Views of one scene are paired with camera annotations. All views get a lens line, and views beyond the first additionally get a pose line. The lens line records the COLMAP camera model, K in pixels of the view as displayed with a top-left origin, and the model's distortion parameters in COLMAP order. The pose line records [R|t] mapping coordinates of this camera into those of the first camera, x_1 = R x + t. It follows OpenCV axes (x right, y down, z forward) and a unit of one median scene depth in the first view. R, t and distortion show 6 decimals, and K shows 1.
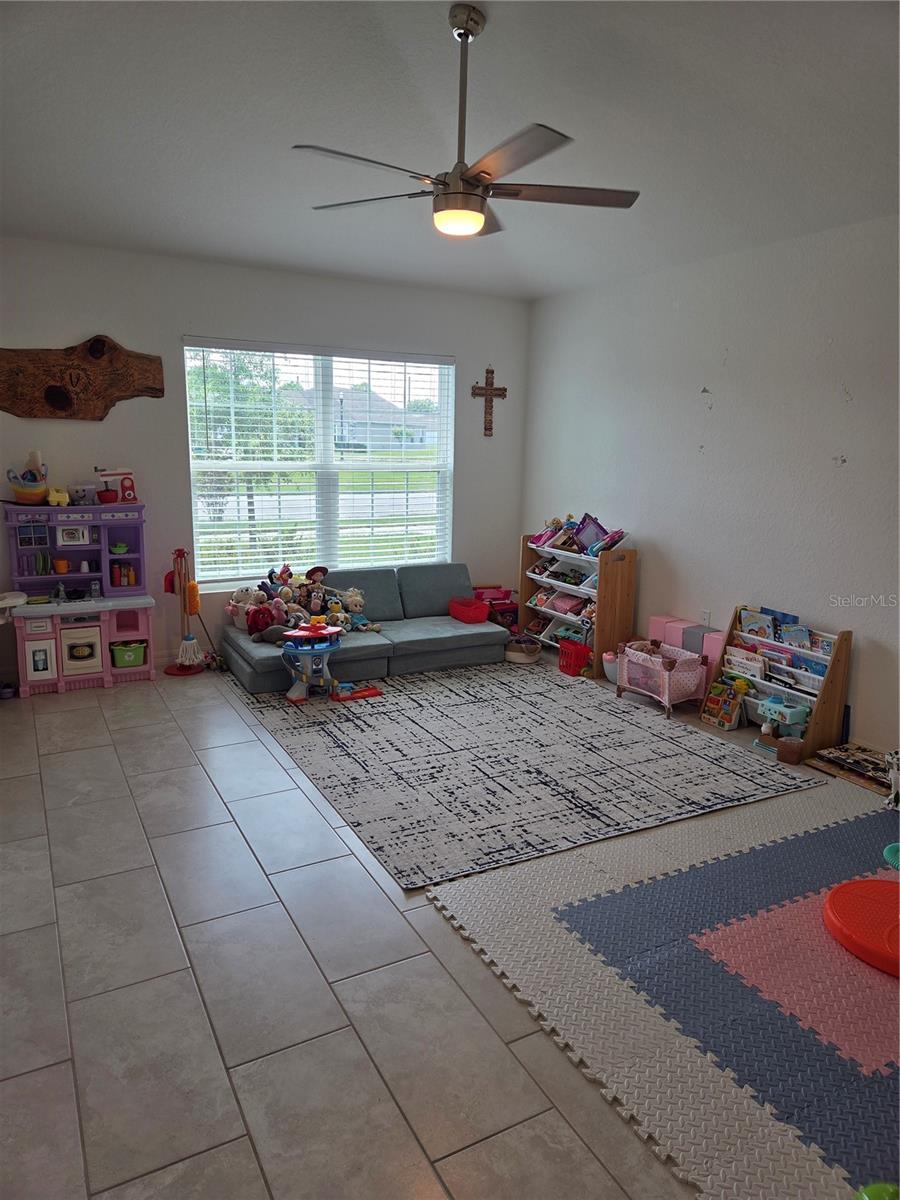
lens RADIAL K [[812.3, 0, 447.6], [0, 812.3, 599.6], [0, 0, 1]] dist [0.052529, -0.018495]
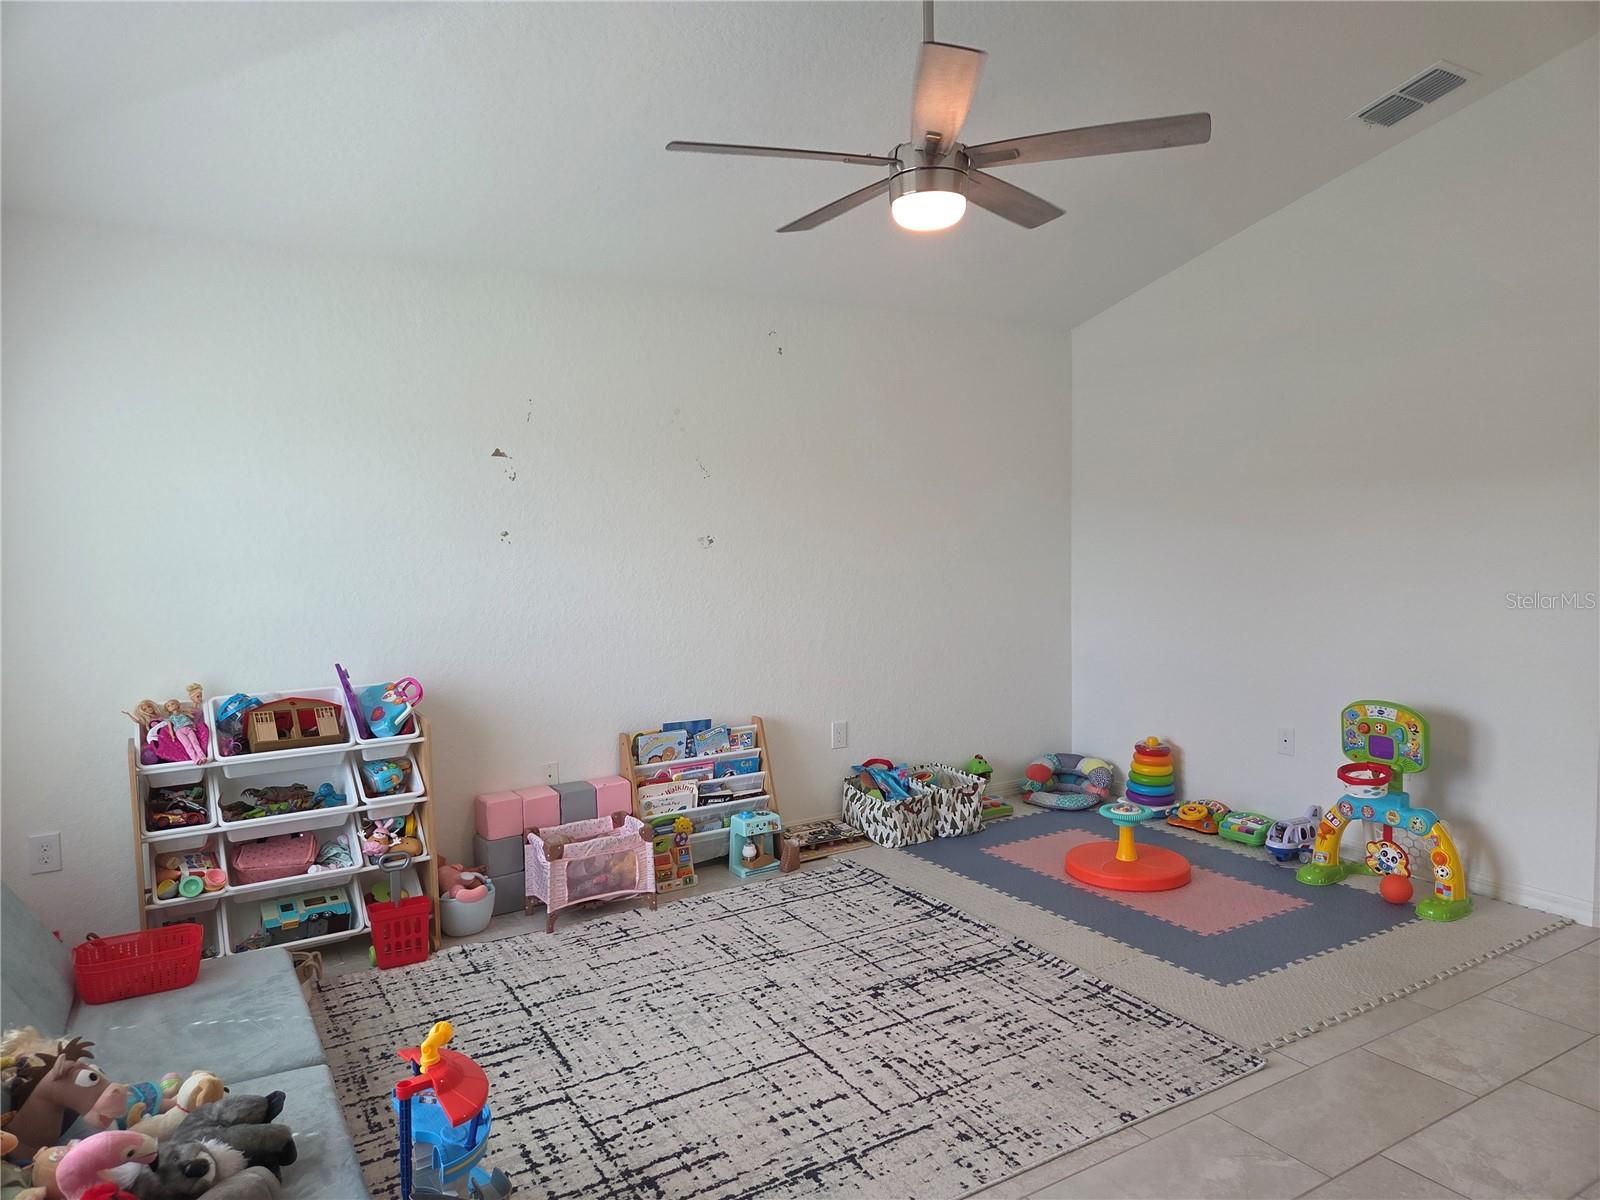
lens RADIAL K [[1083.1, 0, 795.8], [0, 1083.1, 599.5], [0, 0, 1]] dist [0.052529, -0.018495]
pose [[-0.066854, -0.091490, 0.993559, -0.712314], [0.212316, 0.971677, 0.103761, -0.203778], [-0.974911, 0.217886, -0.045535, 0.944037]]
